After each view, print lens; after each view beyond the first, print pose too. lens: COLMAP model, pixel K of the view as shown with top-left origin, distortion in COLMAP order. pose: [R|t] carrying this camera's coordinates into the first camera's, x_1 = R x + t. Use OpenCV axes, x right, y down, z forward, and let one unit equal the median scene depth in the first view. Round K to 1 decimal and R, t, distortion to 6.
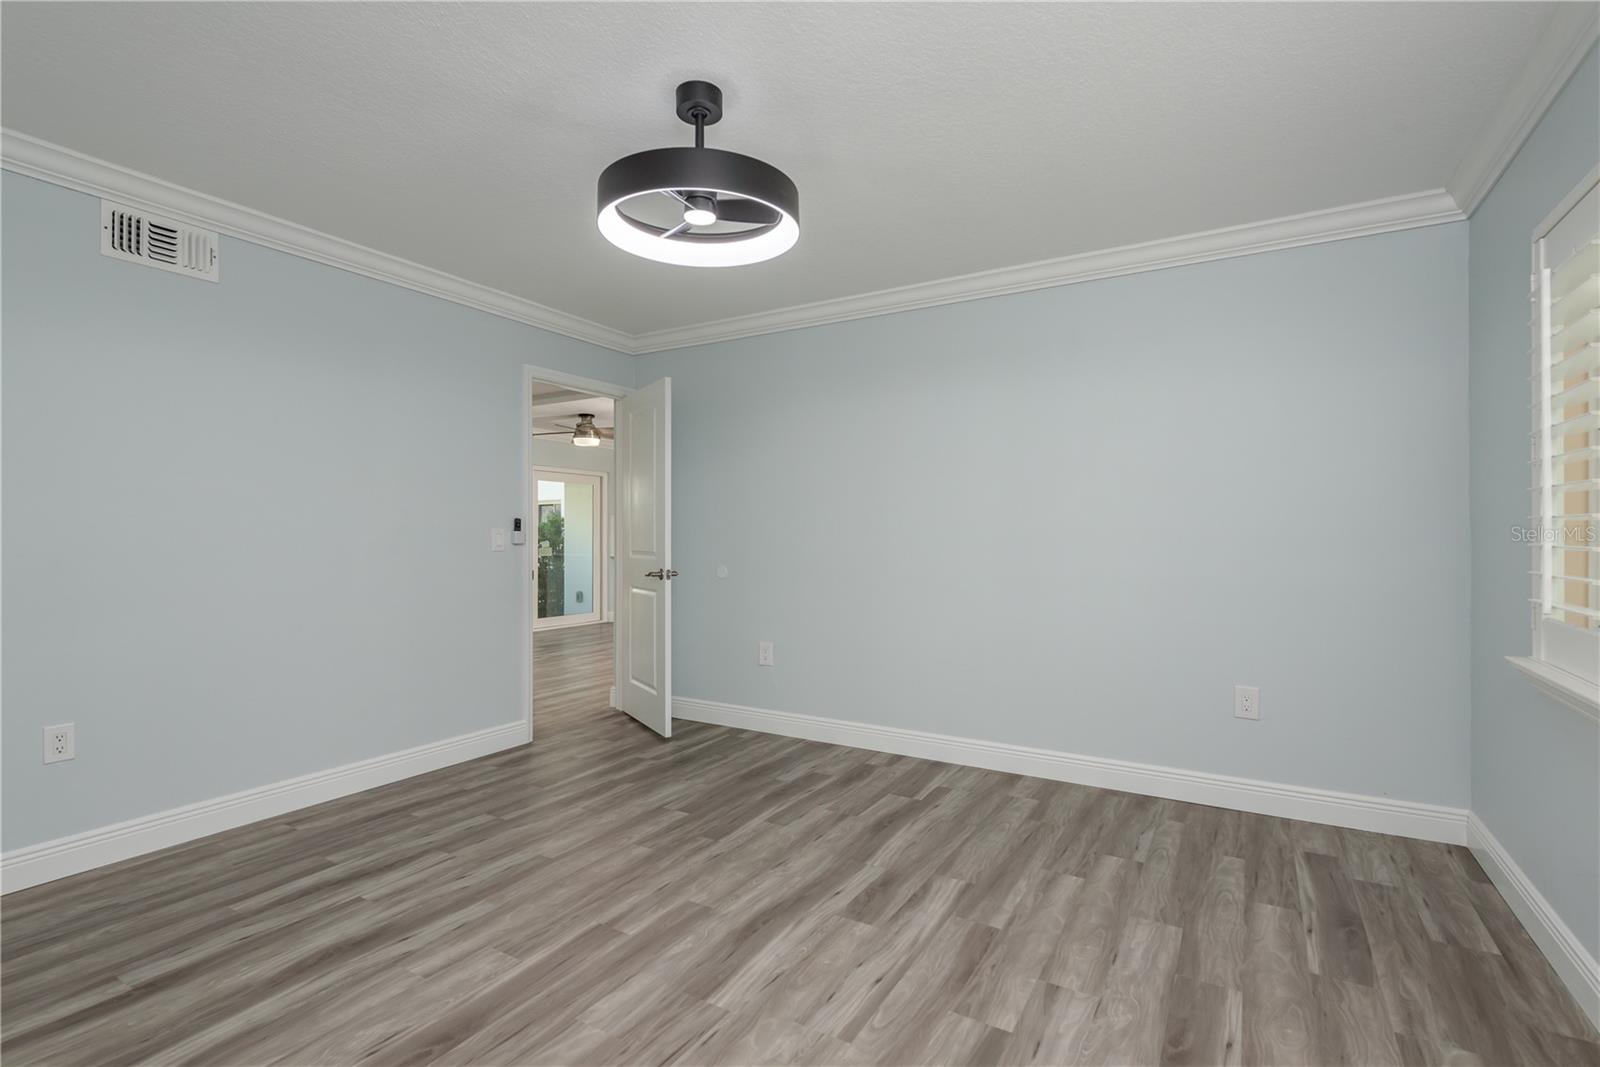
lens RADIAL K [[749.1, 0, 800.0], [0, 749.1, 533.5], [0, 0, 1]] dist [0.001056, 0.000131]
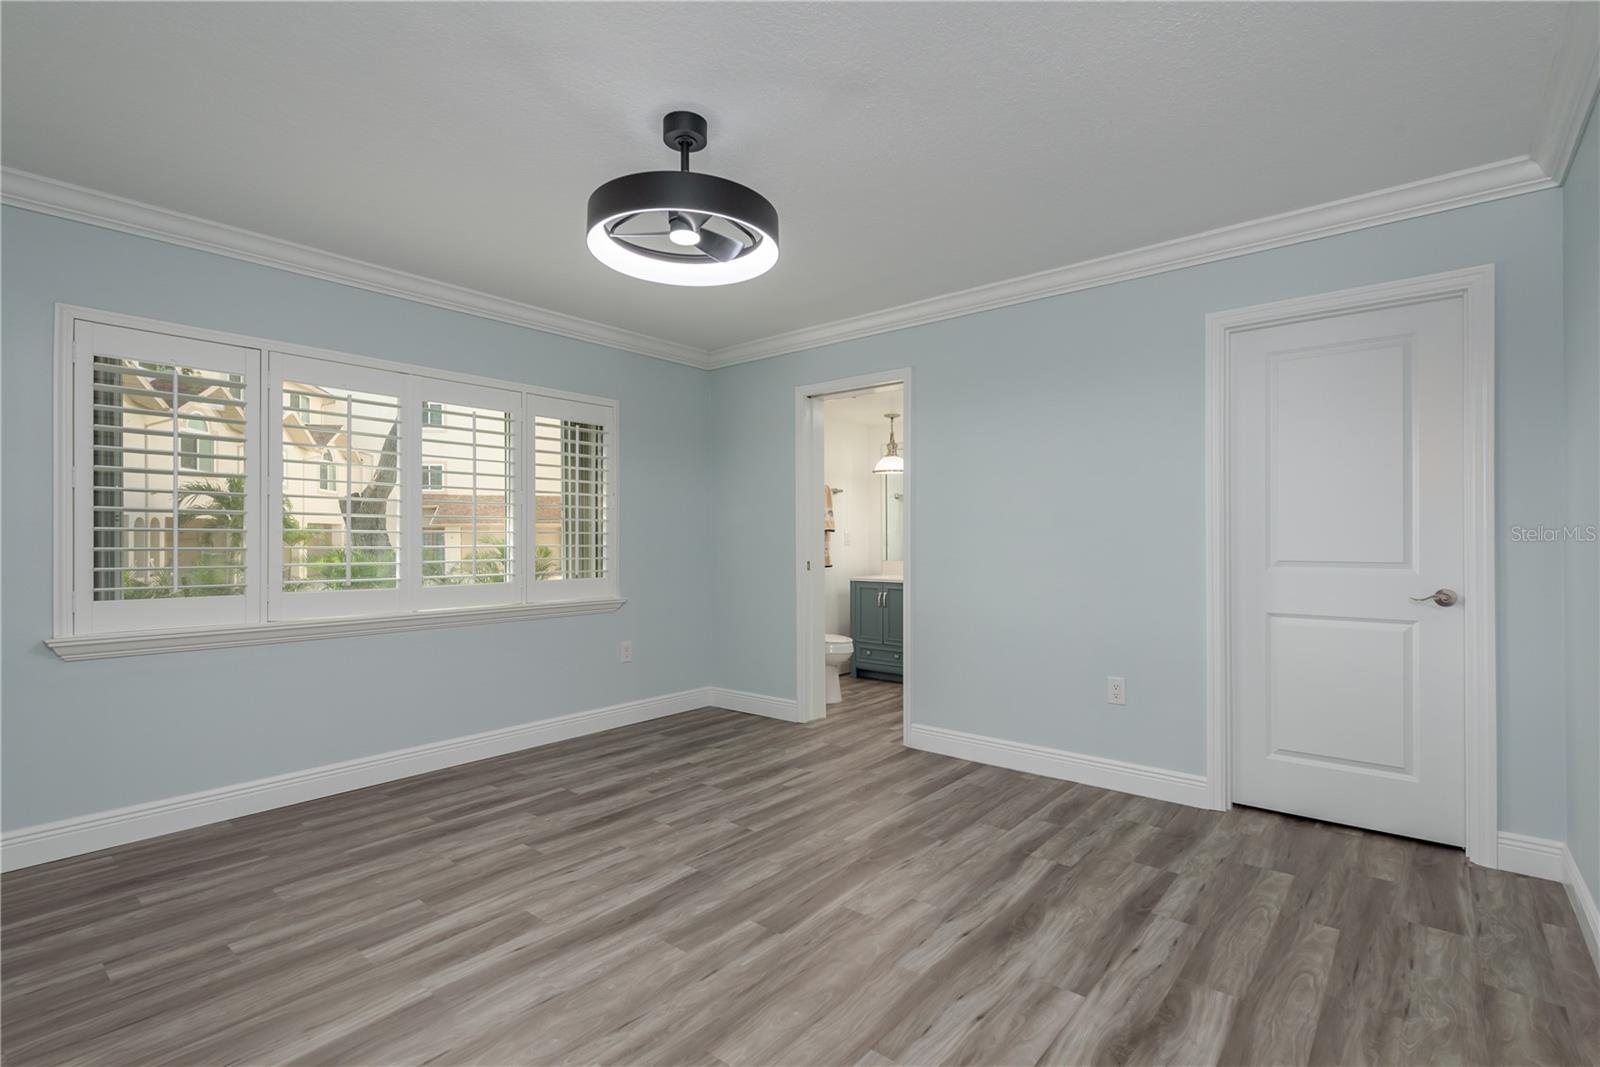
lens RADIAL K [[749.1, 0, 800.0], [0, 749.1, 533.5], [0, 0, 1]] dist [0.001056, 0.000131]
pose [[-0.987320, 0.003490, 0.158702, -0.459369], [0.001871, 0.999945, -0.010346, 0.005565], [-0.158729, -0.009918, -0.987272, 2.011955]]
